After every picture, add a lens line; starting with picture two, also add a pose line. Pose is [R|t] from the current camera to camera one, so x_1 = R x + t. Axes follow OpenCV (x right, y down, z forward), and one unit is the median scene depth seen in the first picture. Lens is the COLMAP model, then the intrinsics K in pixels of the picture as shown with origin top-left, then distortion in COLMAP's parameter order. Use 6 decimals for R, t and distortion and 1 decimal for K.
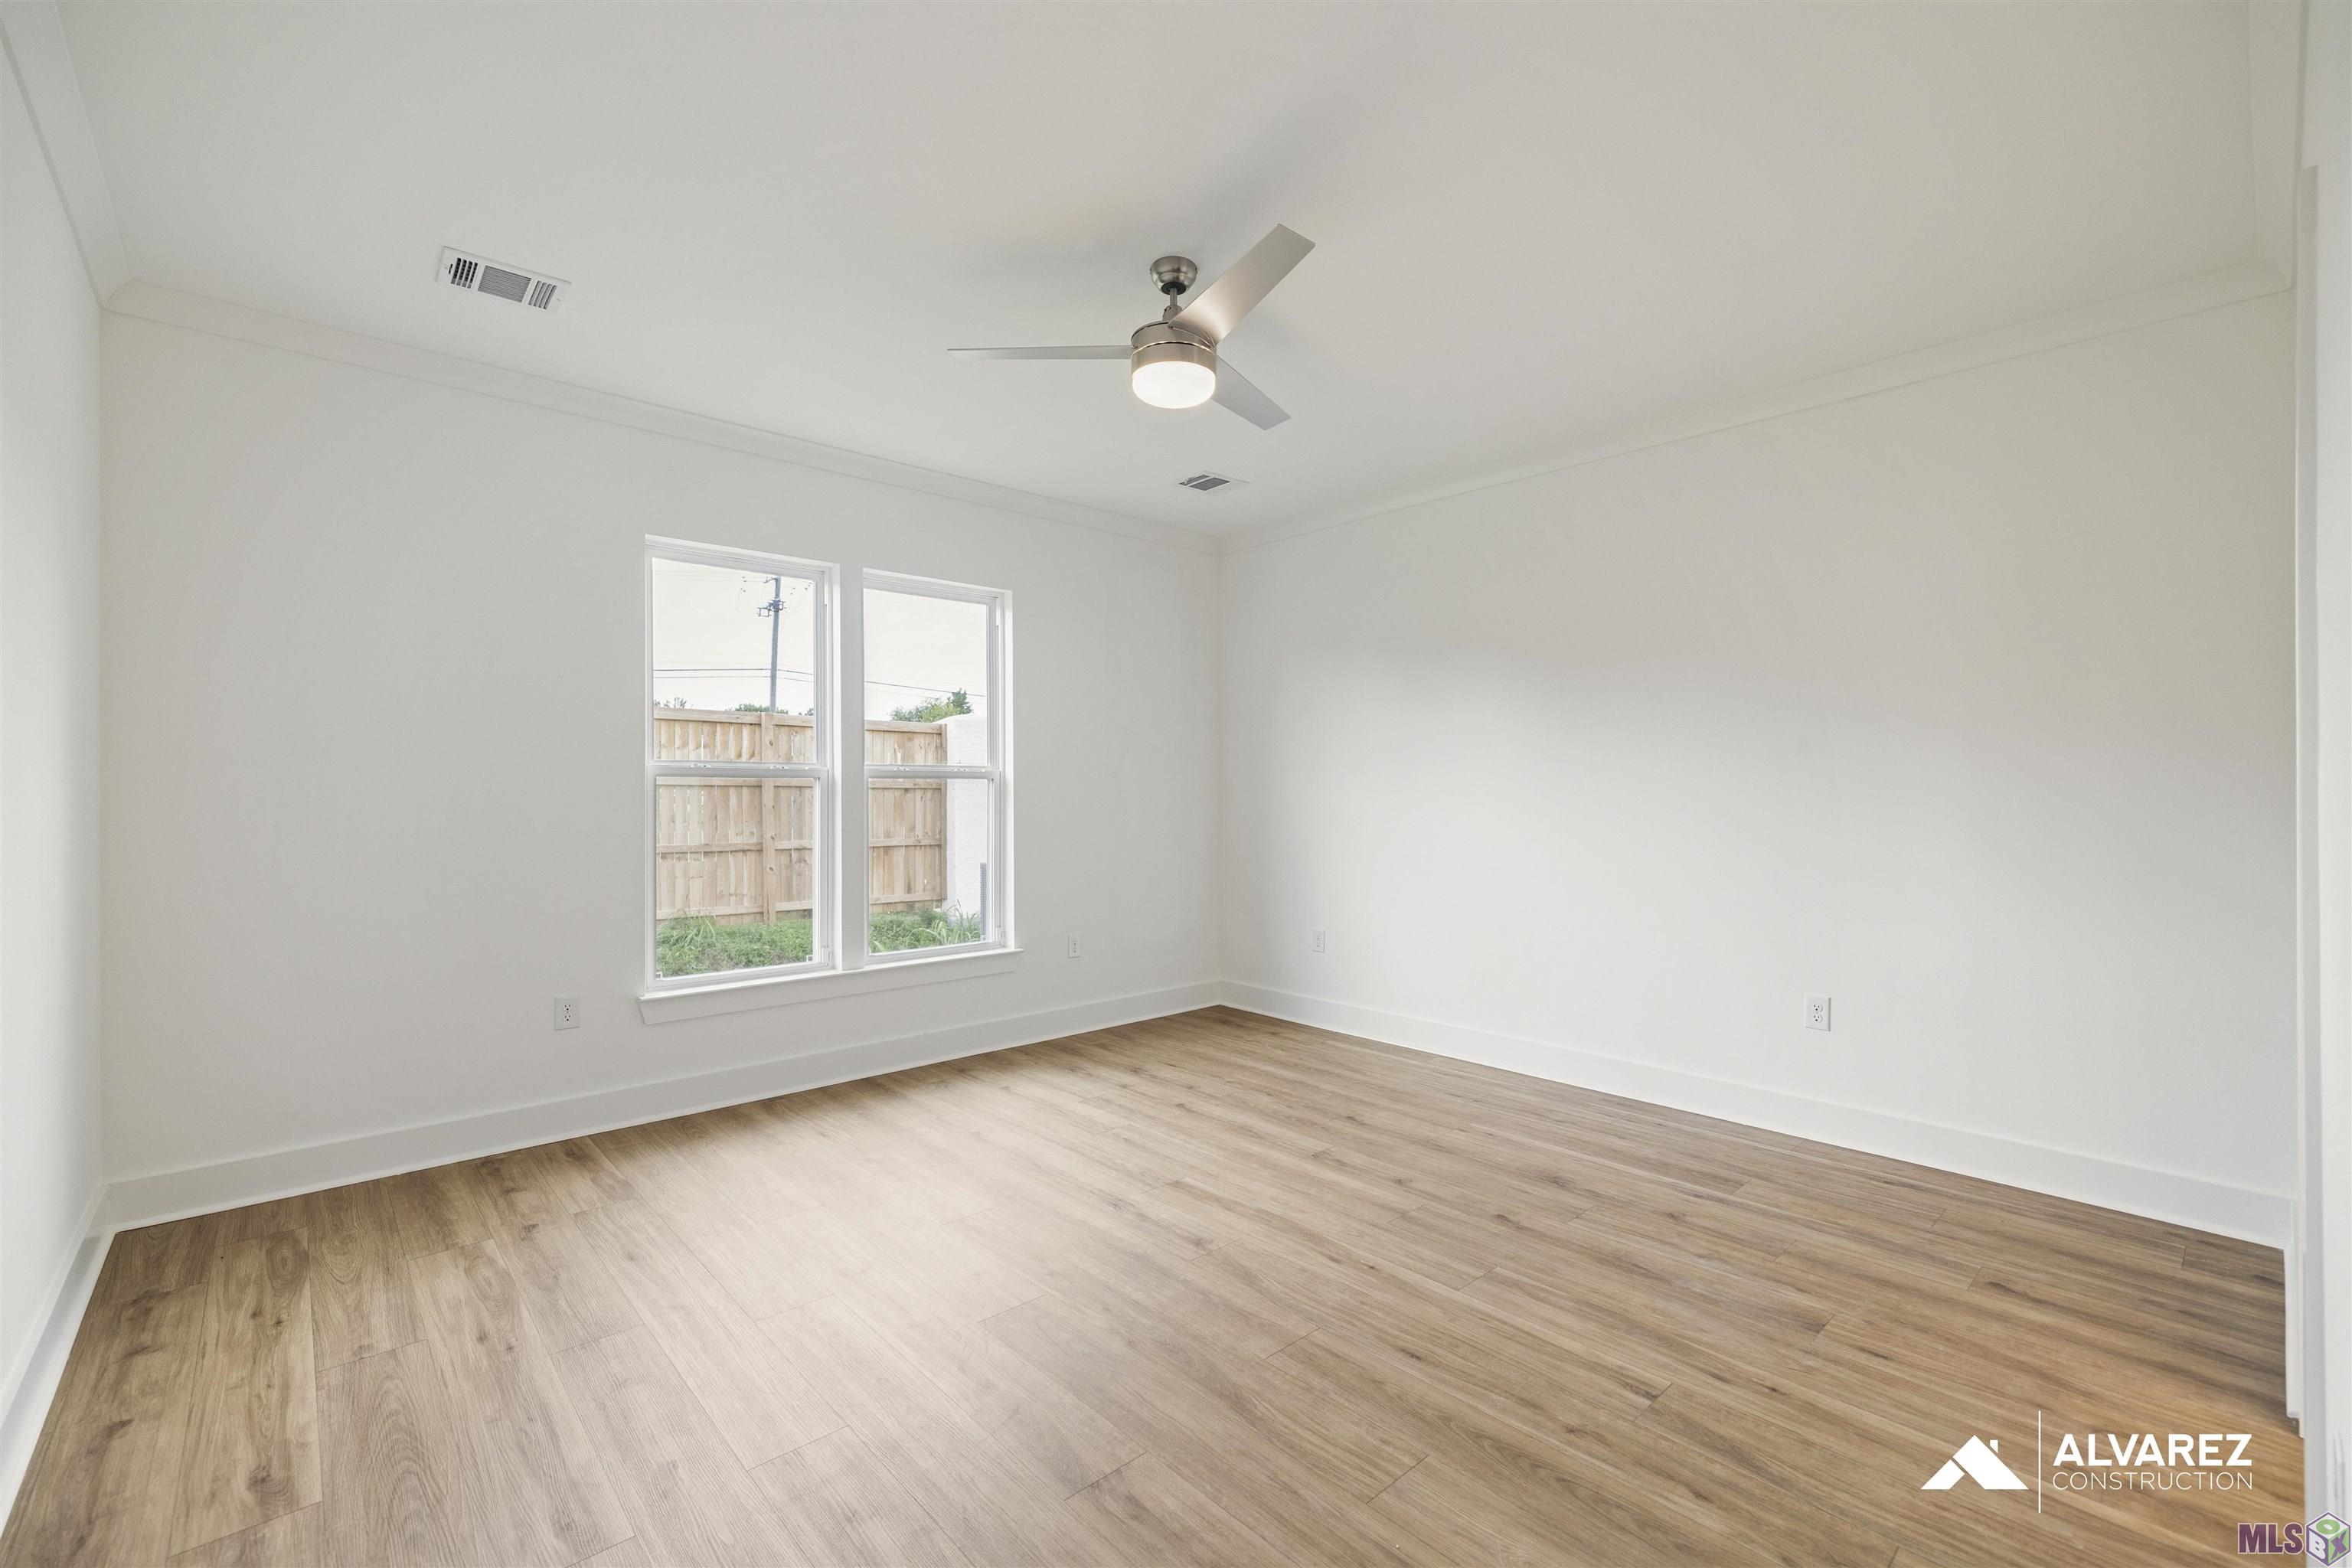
lens RADIAL K [[987.0, 0, 1176.4], [0, 987.0, 779.8], [0, 0, 1]] dist [0.002701, 0.000404]
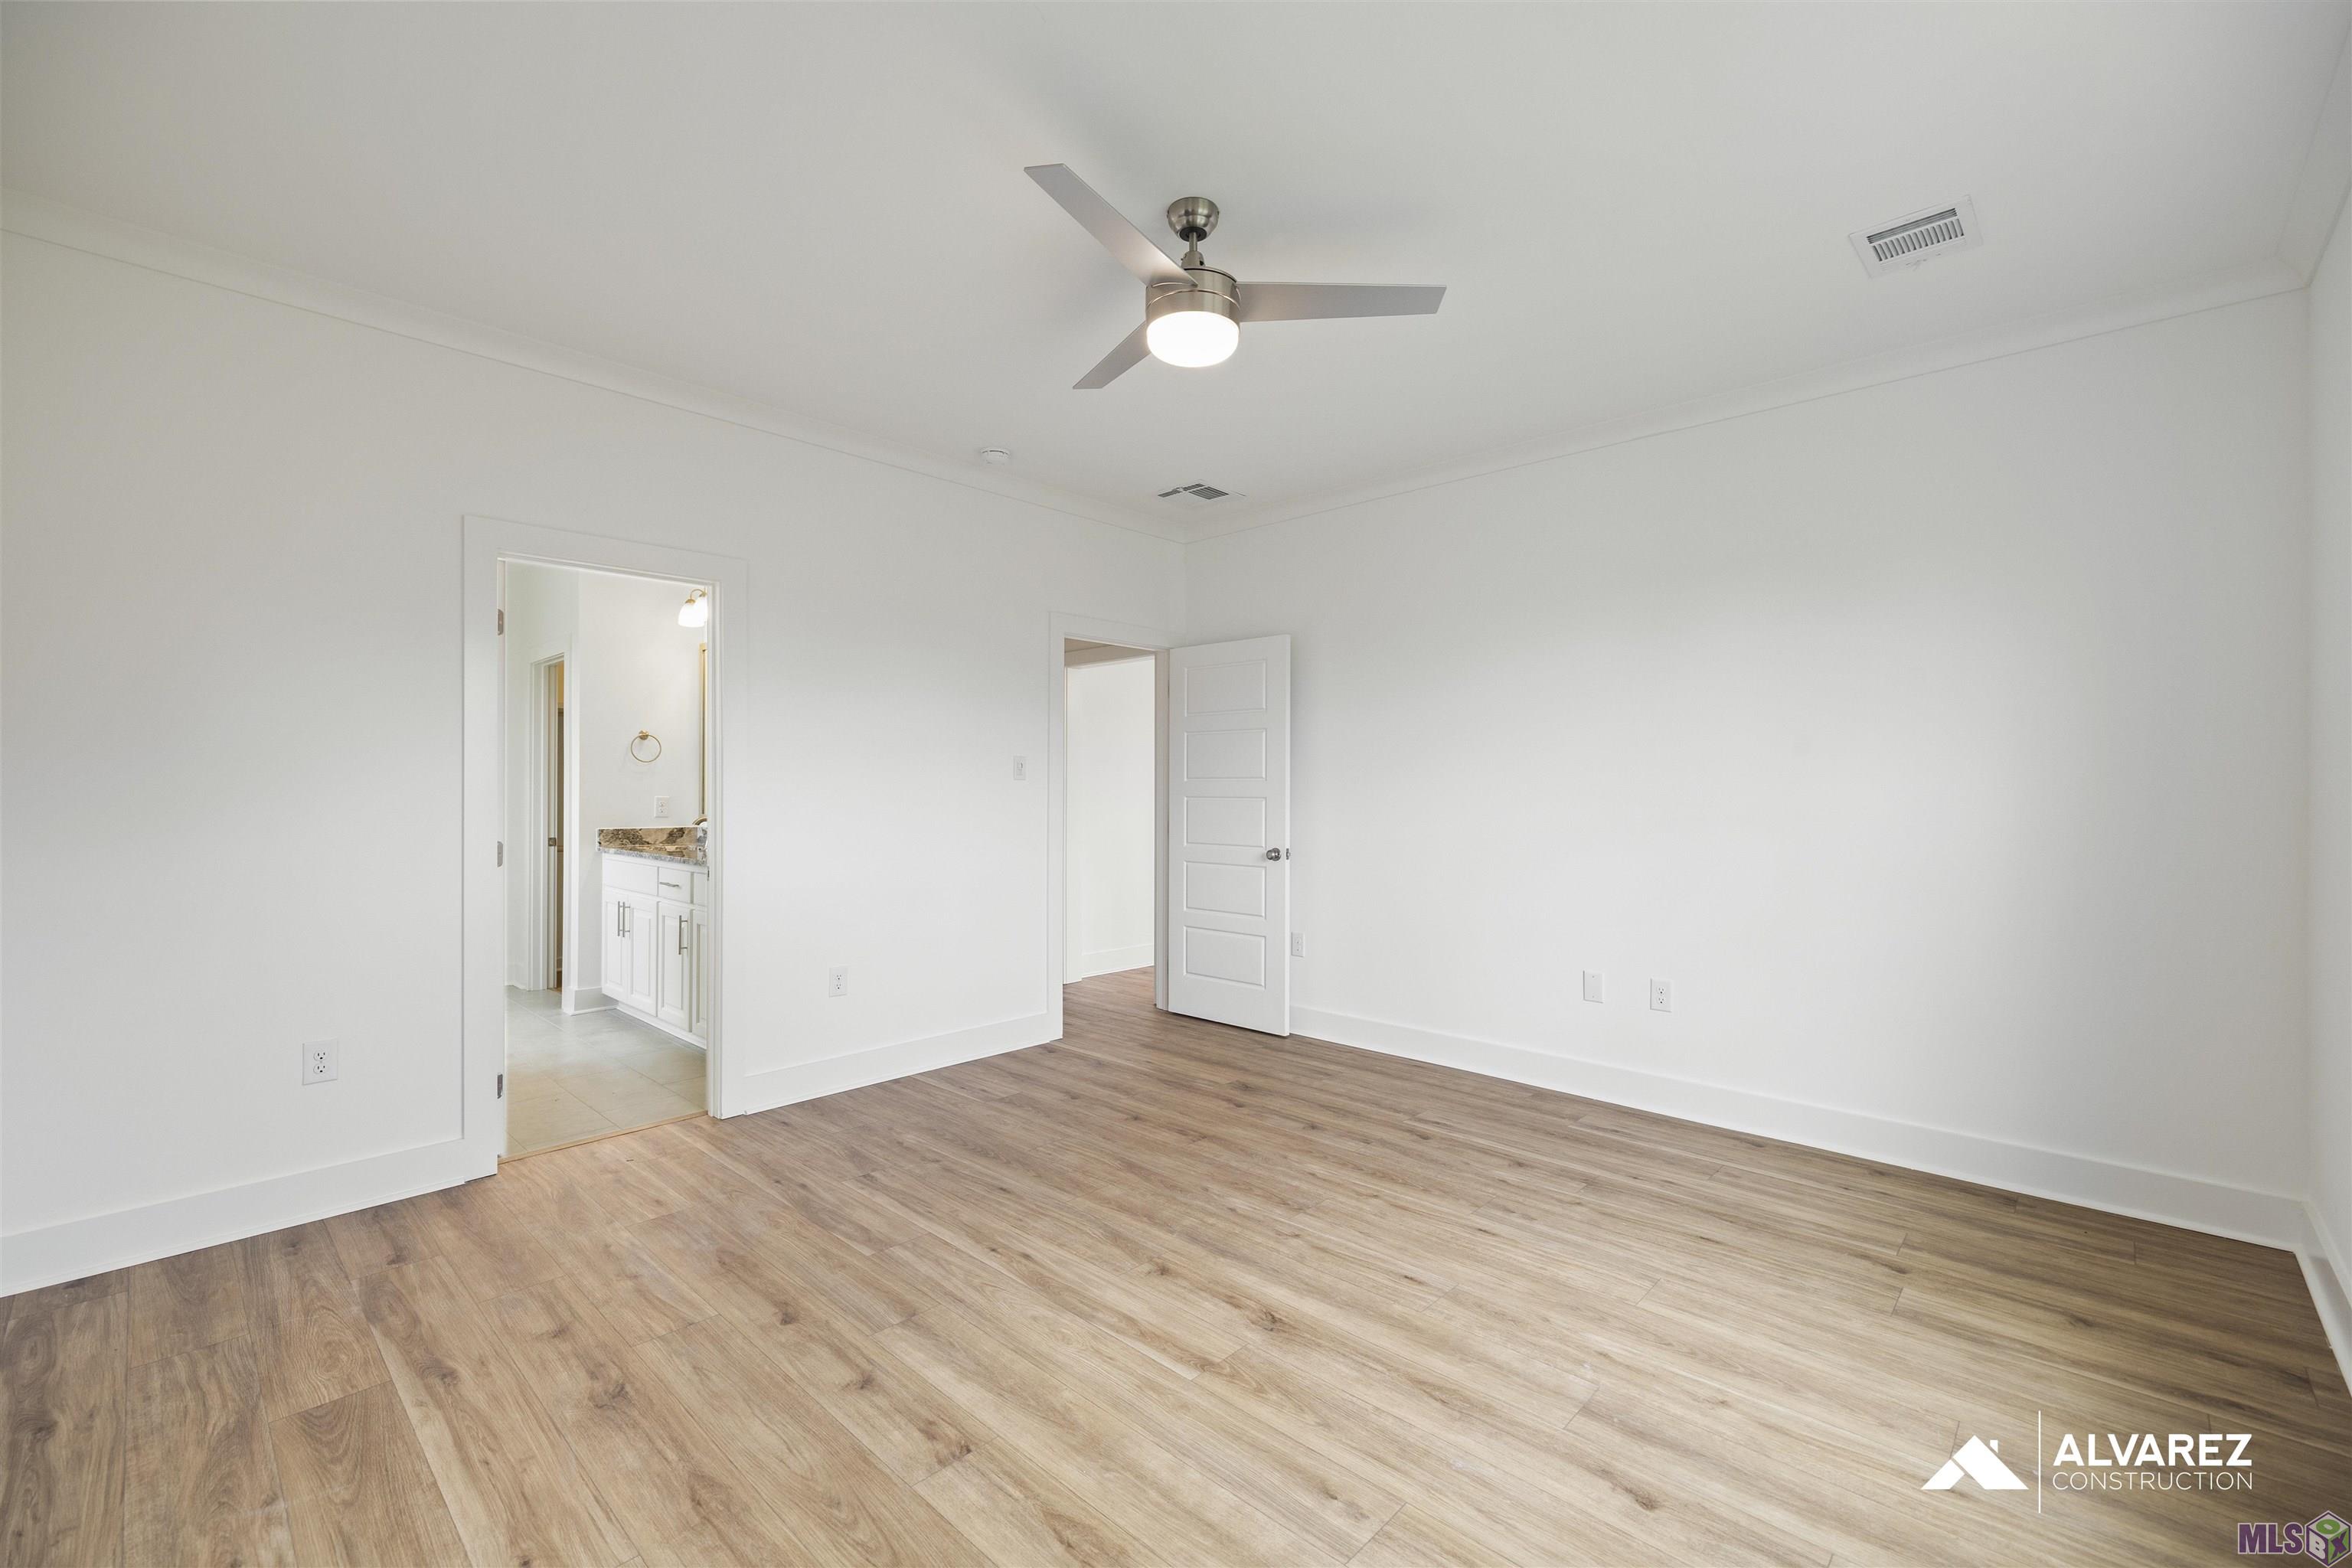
lens RADIAL K [[987.0, 0, 1180.5], [0, 987.0, 794.9], [0, 0, 1]] dist [0.002701, 0.000404]
pose [[-0.996931, -0.001232, -0.078278, 0.078593], [-0.000774, 0.999982, -0.005876, 0.022331], [0.078284, -0.005798, -0.996914, 1.907121]]
